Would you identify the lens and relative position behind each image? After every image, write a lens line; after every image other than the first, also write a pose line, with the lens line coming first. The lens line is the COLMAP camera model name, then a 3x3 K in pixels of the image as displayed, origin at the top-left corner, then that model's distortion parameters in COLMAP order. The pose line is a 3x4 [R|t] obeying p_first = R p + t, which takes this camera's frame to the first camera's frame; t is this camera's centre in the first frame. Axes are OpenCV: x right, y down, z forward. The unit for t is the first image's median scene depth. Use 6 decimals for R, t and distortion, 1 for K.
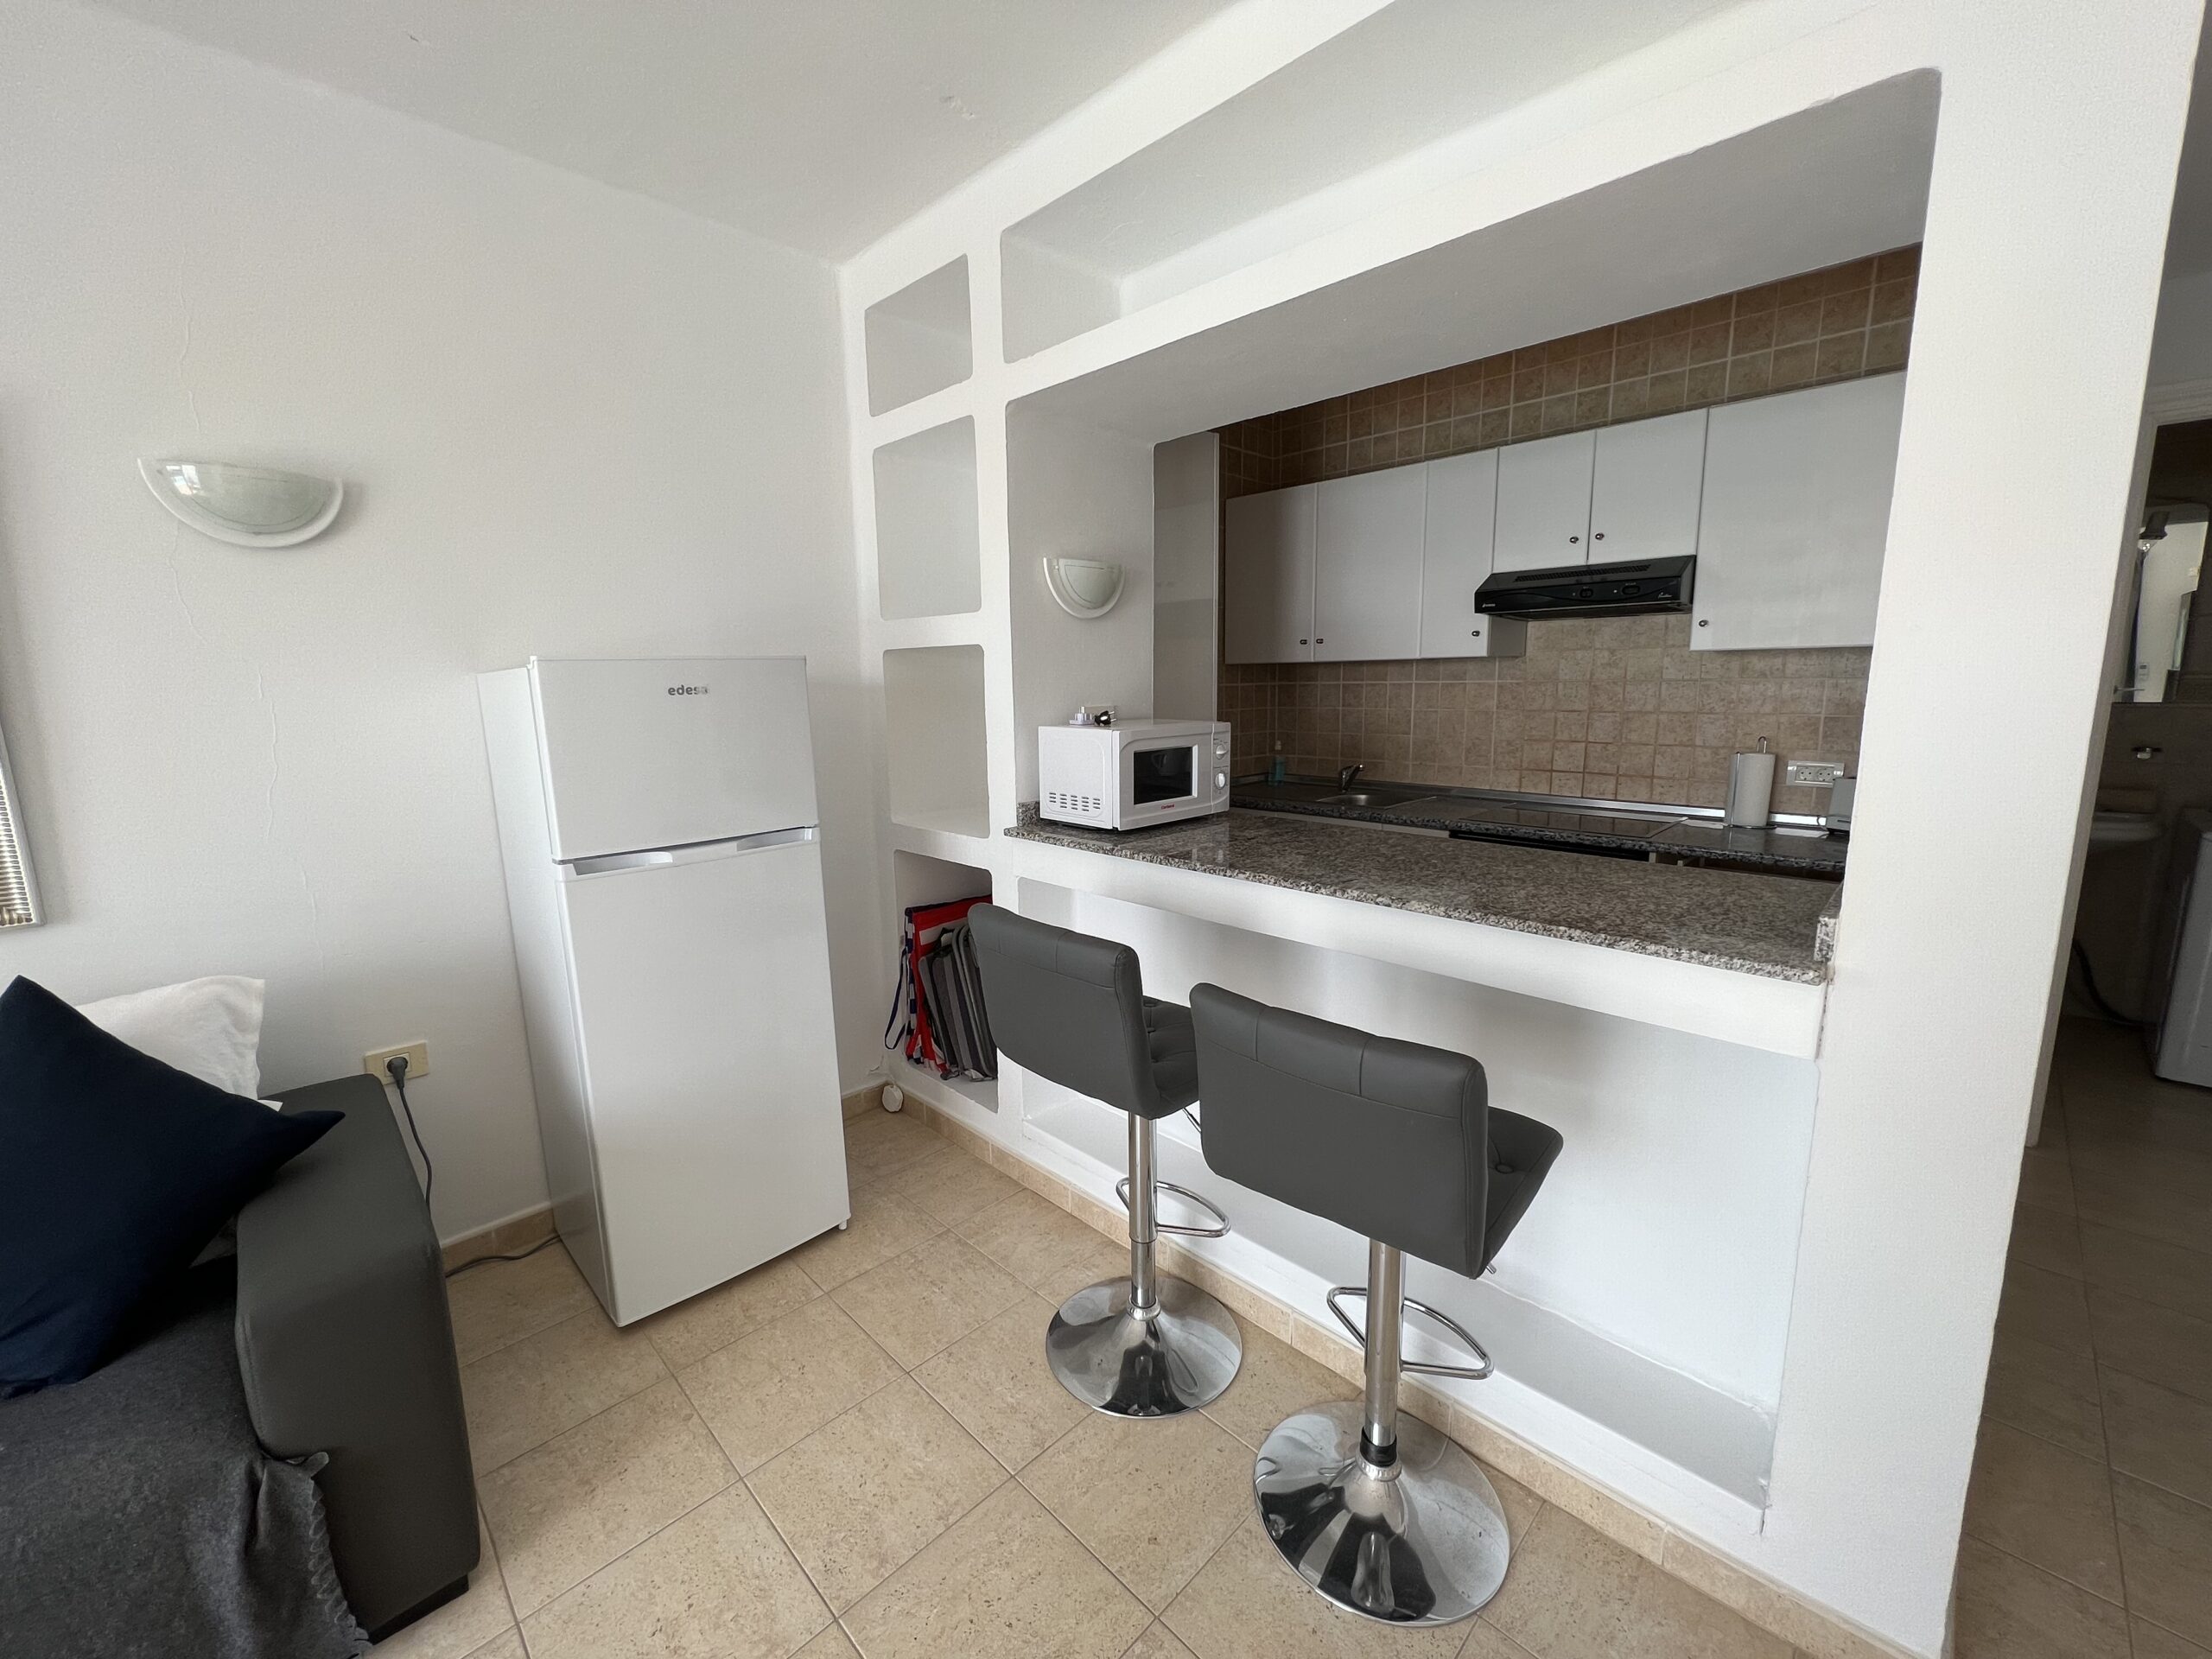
lens RADIAL K [[883.0, 0, 1108.0], [0, 883.0, 827.8], [0, 0, 1]] dist [0.005902, -0.000229]
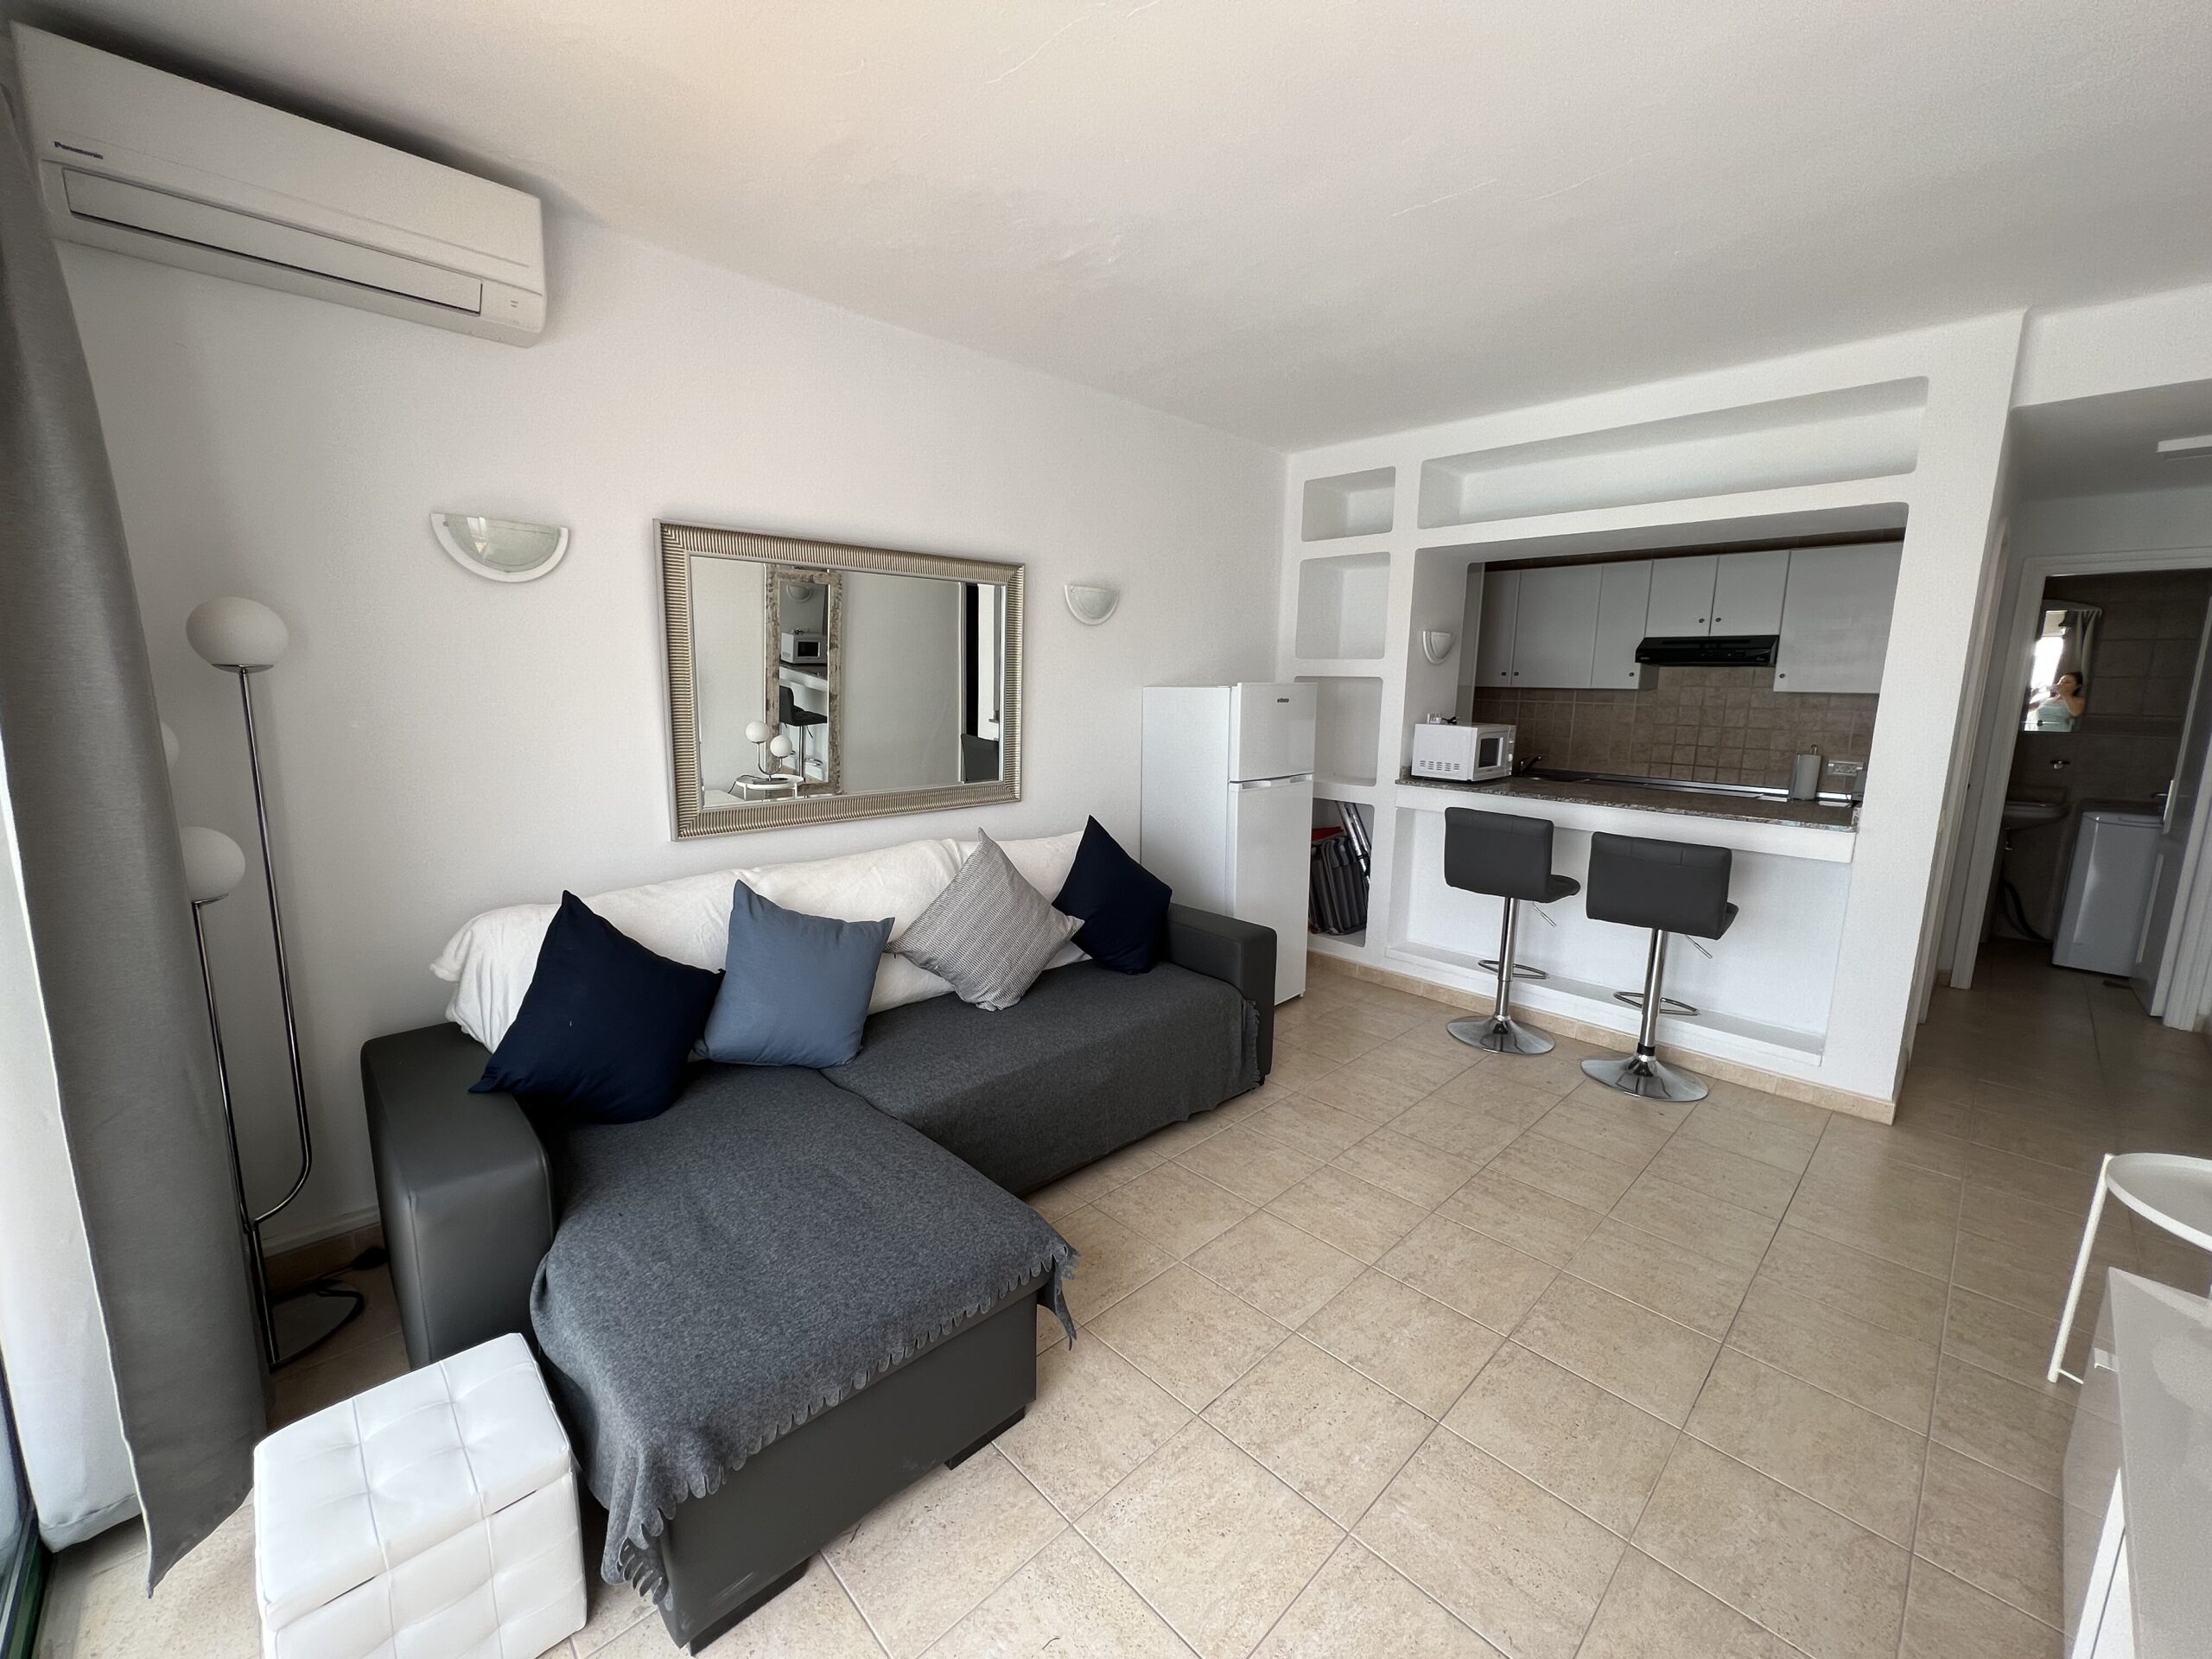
lens RADIAL K [[883.0, 0, 1117.3], [0, 883.0, 825.8], [0, 0, 1]] dist [0.005902, -0.000229]
pose [[0.999455, 0.032925, -0.002369, -0.546140], [-0.032931, 0.999454, -0.002648, 0.095027], [0.002281, 0.002725, 0.999994, -0.649521]]
